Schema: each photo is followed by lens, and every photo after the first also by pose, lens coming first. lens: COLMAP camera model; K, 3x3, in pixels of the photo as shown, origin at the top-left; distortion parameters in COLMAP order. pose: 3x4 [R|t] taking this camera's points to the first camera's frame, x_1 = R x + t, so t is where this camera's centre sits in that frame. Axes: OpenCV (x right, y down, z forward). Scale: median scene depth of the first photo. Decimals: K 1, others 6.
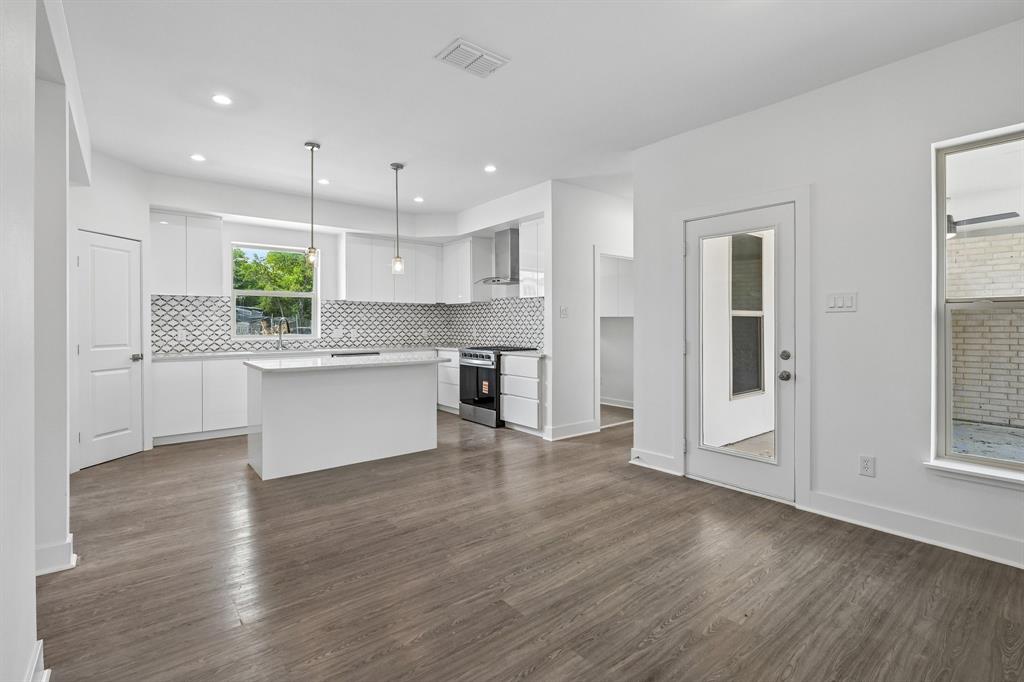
lens RADIAL K [[482.9, 0, 512.0], [0, 482.9, 325.9], [0, 0, 1]] dist [0.000740, 0.000200]
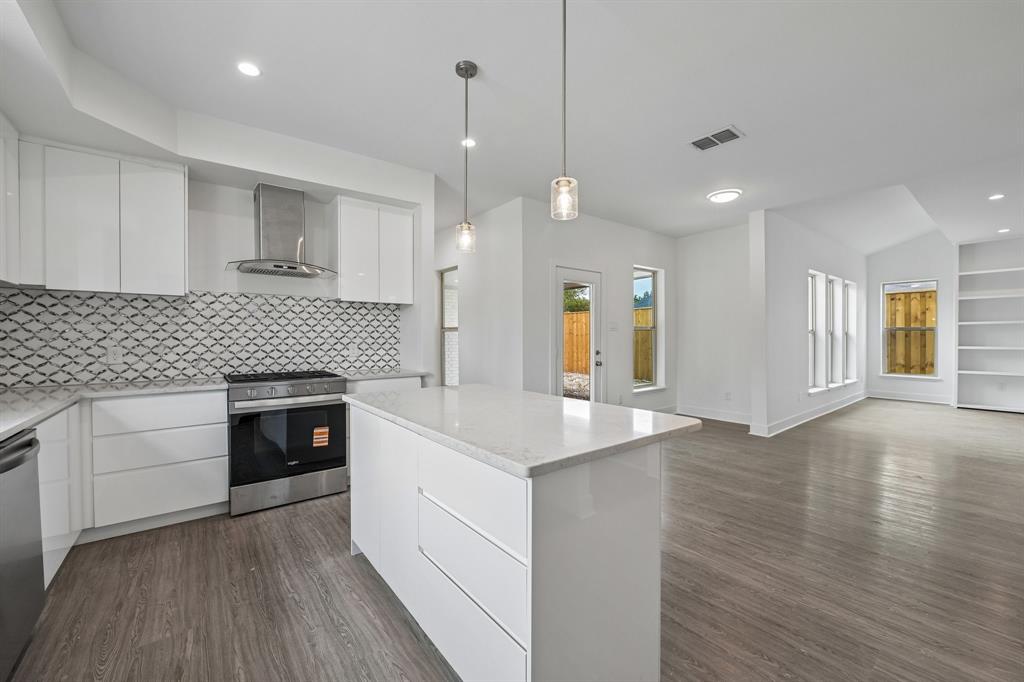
lens RADIAL K [[408.5, 0, 515.4], [0, 408.5, 339.9], [0, 0, 1]] dist [-0.008459, -0.000299]
pose [[0.002967, -0.005847, 0.999979, -0.529482], [0.007498, 0.999955, 0.005825, -0.000738], [-0.999967, 0.007480, 0.003011, 0.672032]]
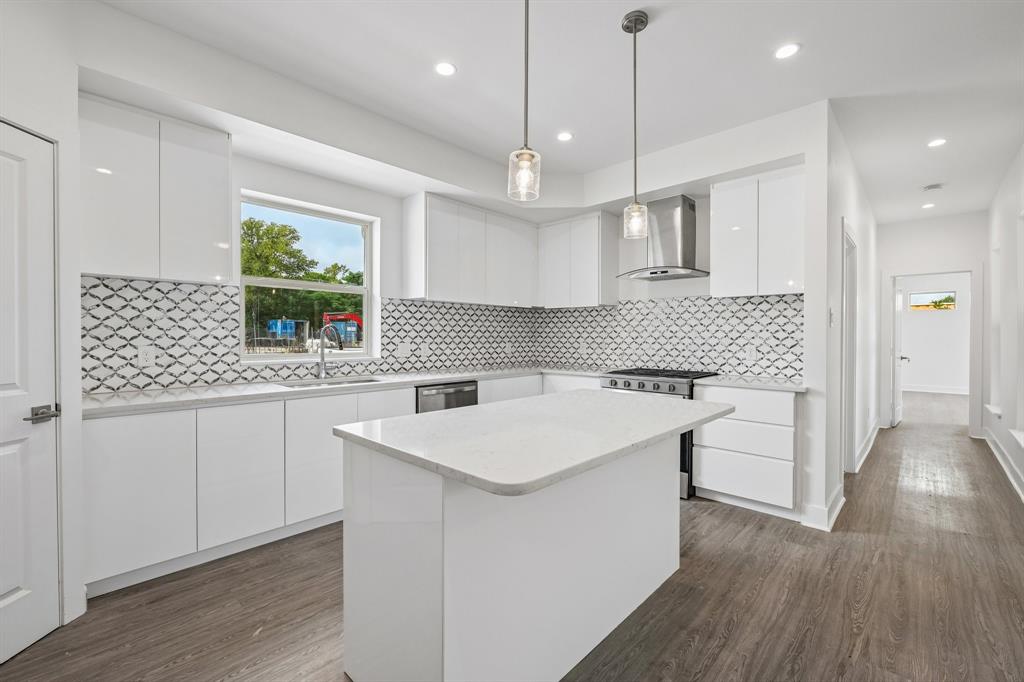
lens RADIAL K [[439.9, 0, 515.1], [0, 439.9, 339.5], [0, 0, 1]] dist [-0.001728, -0.000416]
pose [[0.990152, 0.003082, 0.139960, -0.301724], [-0.003760, 0.999982, 0.004575, -0.002018], [-0.139944, -0.005056, 0.990147, 0.402137]]
